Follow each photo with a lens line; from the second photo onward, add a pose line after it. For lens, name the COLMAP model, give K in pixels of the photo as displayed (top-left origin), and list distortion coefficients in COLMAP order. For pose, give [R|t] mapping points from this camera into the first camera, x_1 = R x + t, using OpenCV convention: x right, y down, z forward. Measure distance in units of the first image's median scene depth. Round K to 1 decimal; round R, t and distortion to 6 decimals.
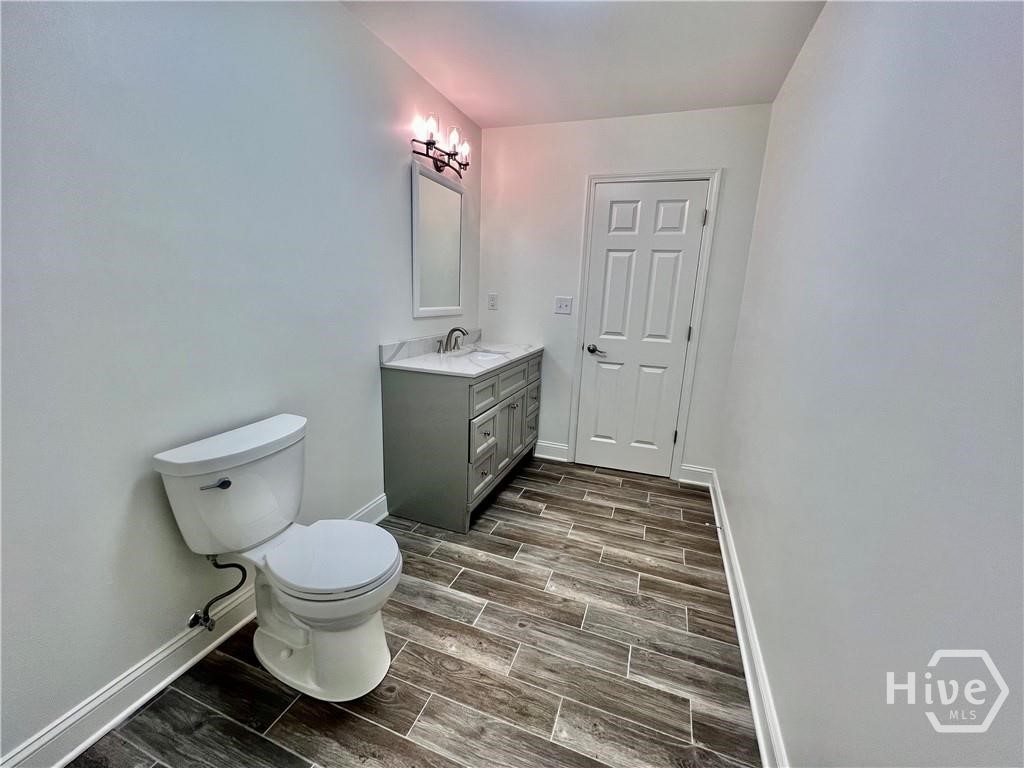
lens RADIAL K [[417.4, 0, 504.5], [0, 417.4, 385.2], [0, 0, 1]] dist [-0.000299, 0.000606]
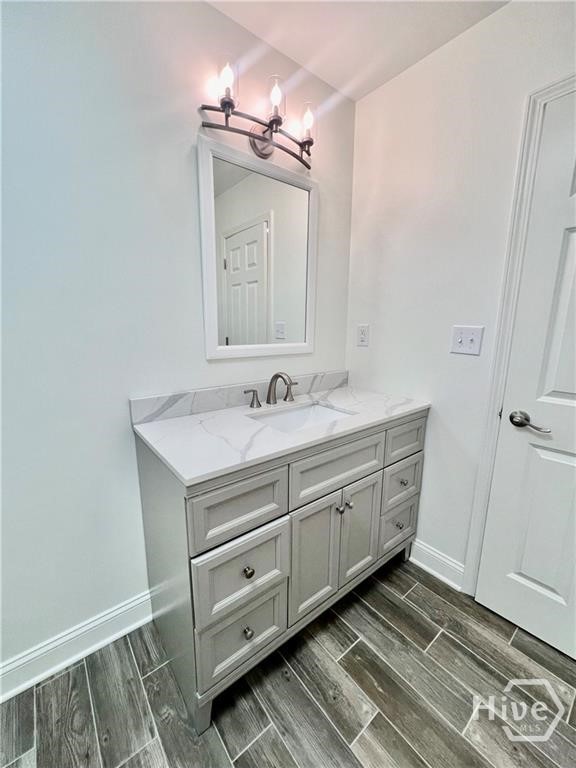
lens RADIAL K [[313.1, 0, 280.4], [0, 313.1, 387.1], [0, 0, 1]] dist [-0.000299, 0.000606]
pose [[0.863509, 0.067060, -0.499855, 0.145895], [-0.084939, 0.996300, -0.013071, -0.099812], [0.497129, 0.053744, 0.866011, 0.501527]]
